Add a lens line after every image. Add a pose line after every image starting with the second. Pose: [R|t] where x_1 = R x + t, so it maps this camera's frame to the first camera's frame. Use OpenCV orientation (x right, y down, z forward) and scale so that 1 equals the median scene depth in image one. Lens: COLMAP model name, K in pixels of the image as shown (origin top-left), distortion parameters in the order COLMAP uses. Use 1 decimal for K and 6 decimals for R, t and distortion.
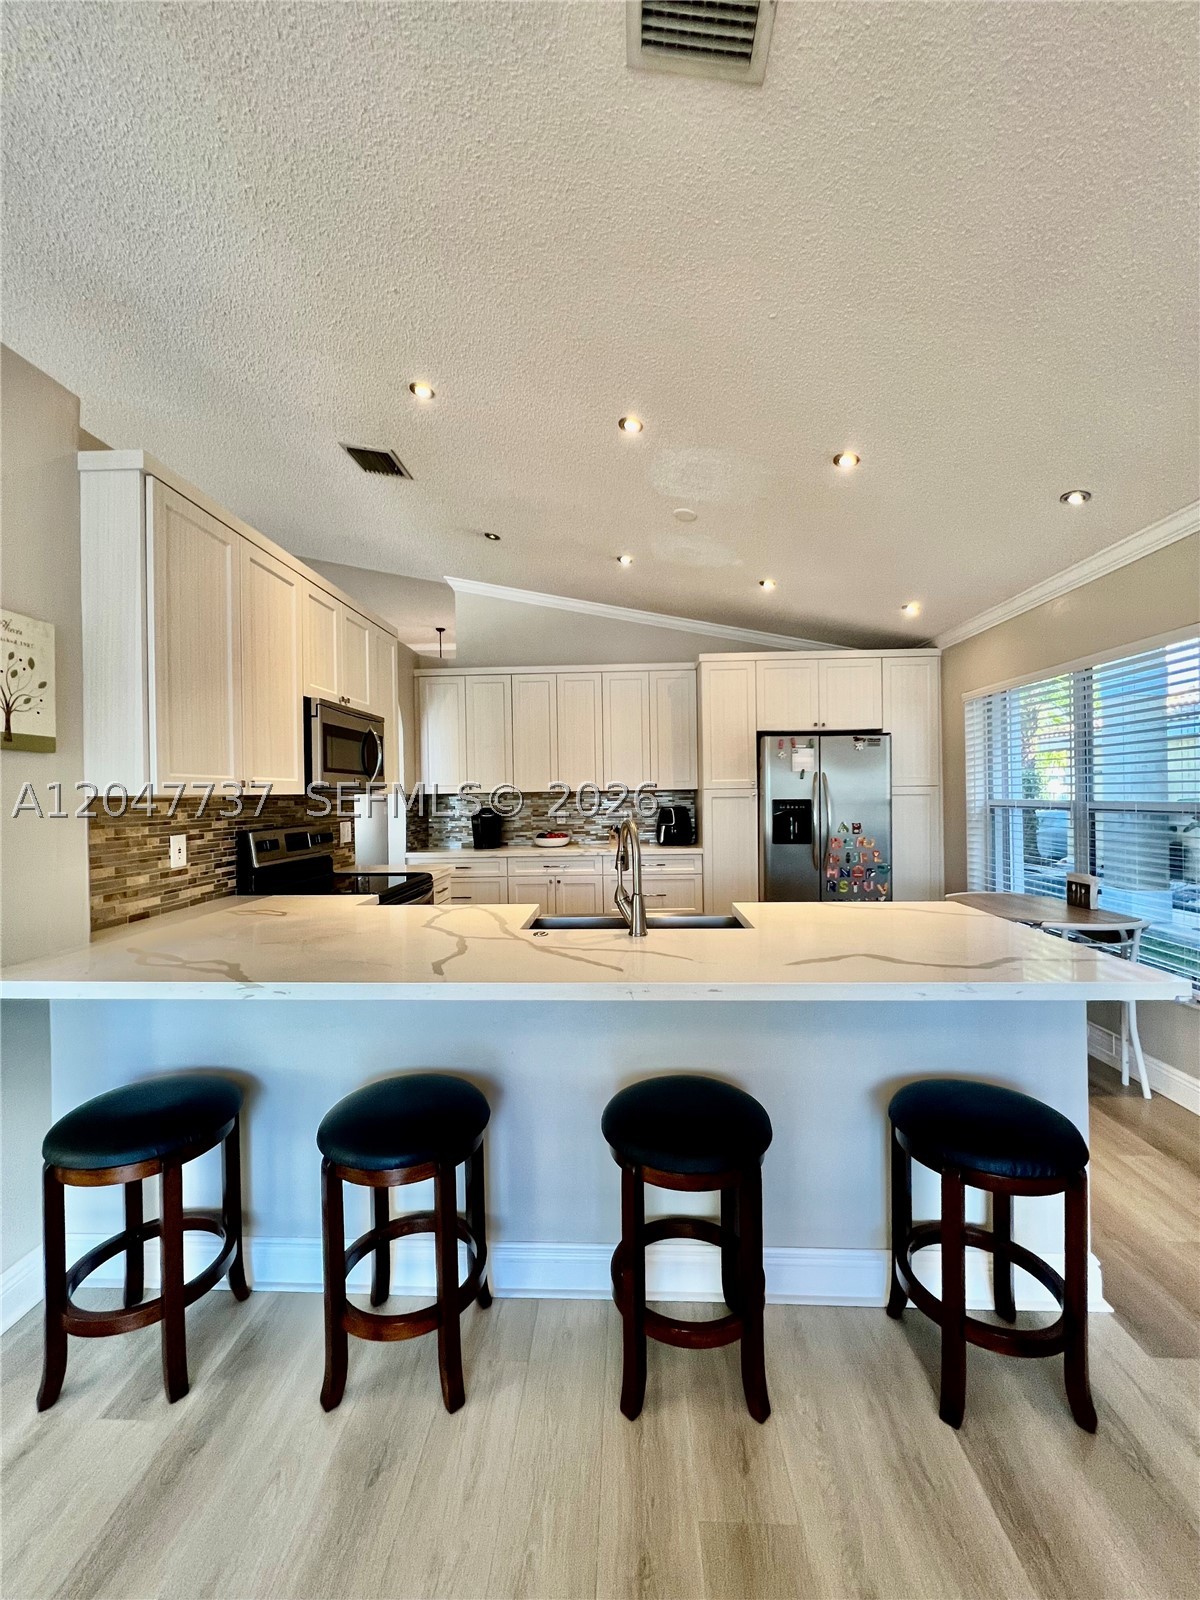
lens RADIAL K [[637.9, 0, 603.6], [0, 637.9, 797.3], [0, 0, 1]] dist [-0.003515, -0.000134]
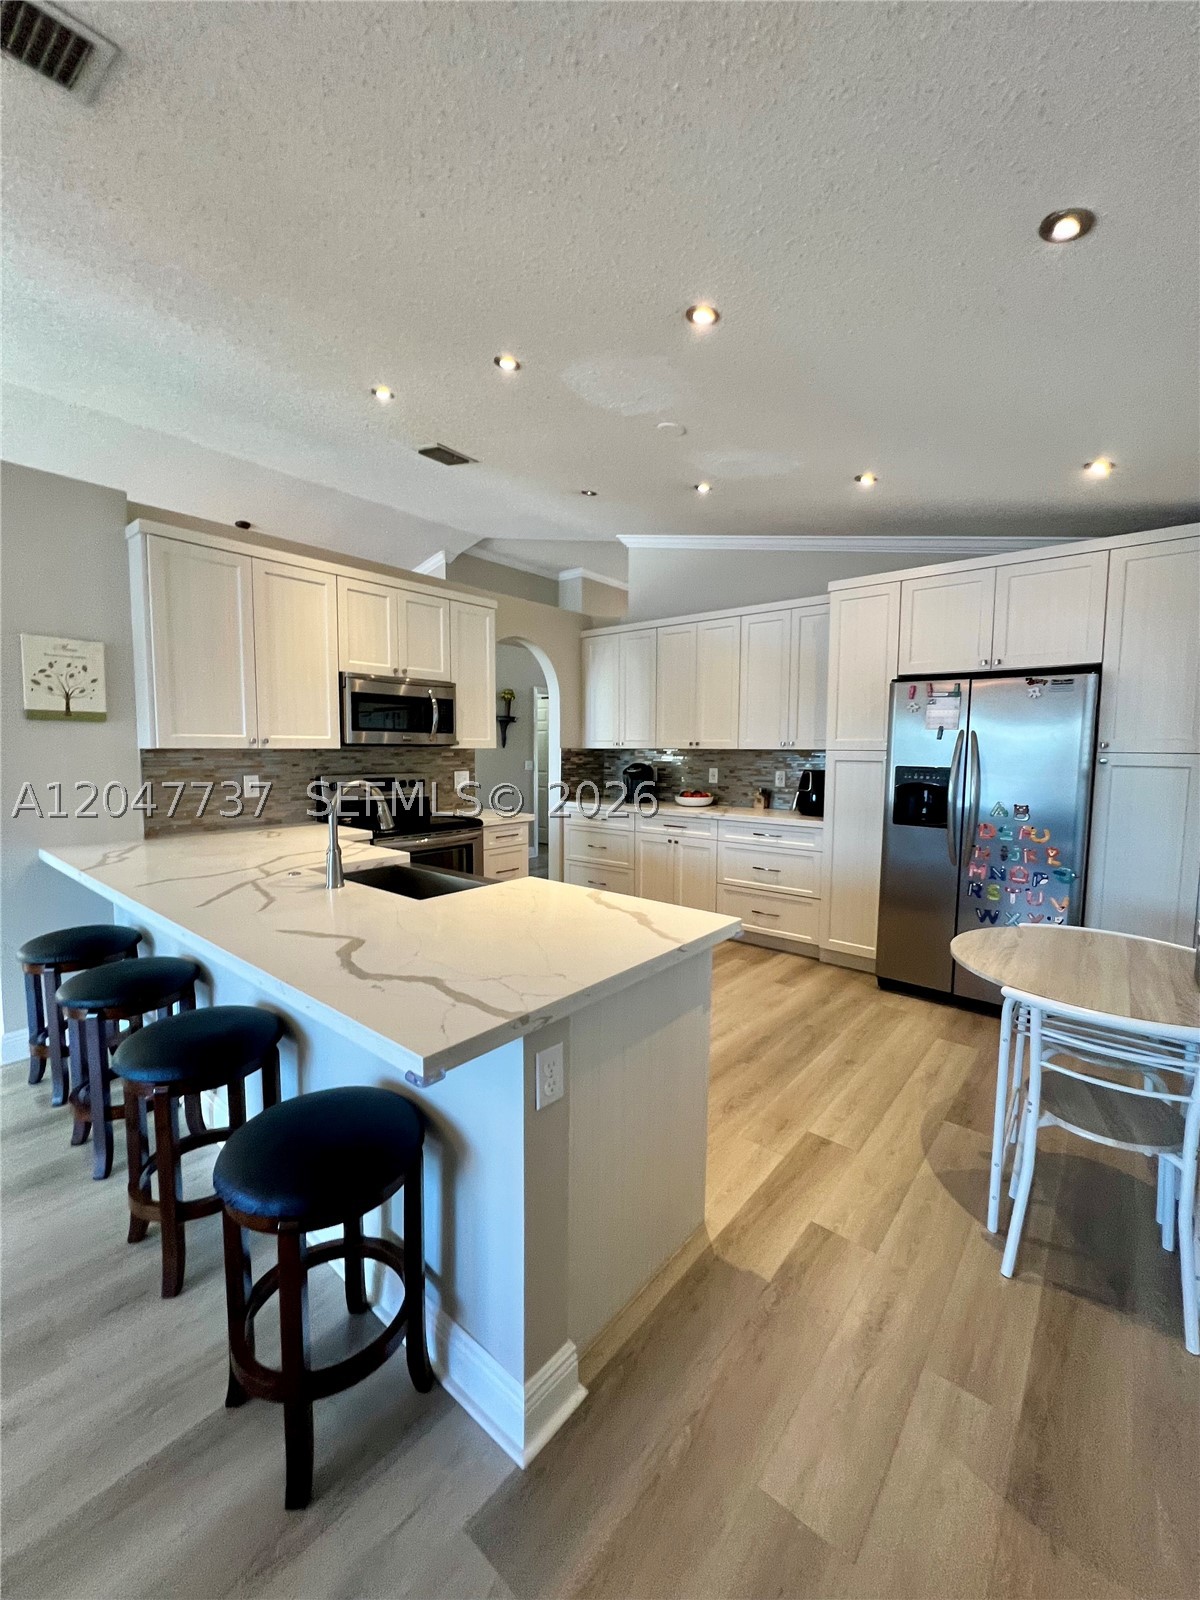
lens RADIAL K [[637.9, 0, 603.6], [0, 637.9, 797.3], [0, 0, 1]] dist [-0.003515, -0.000134]
pose [[0.793309, 0.069462, -0.604843, 0.453024], [-0.021637, 0.996059, 0.086011, -0.017210], [0.608434, -0.055147, 0.791686, 0.180822]]
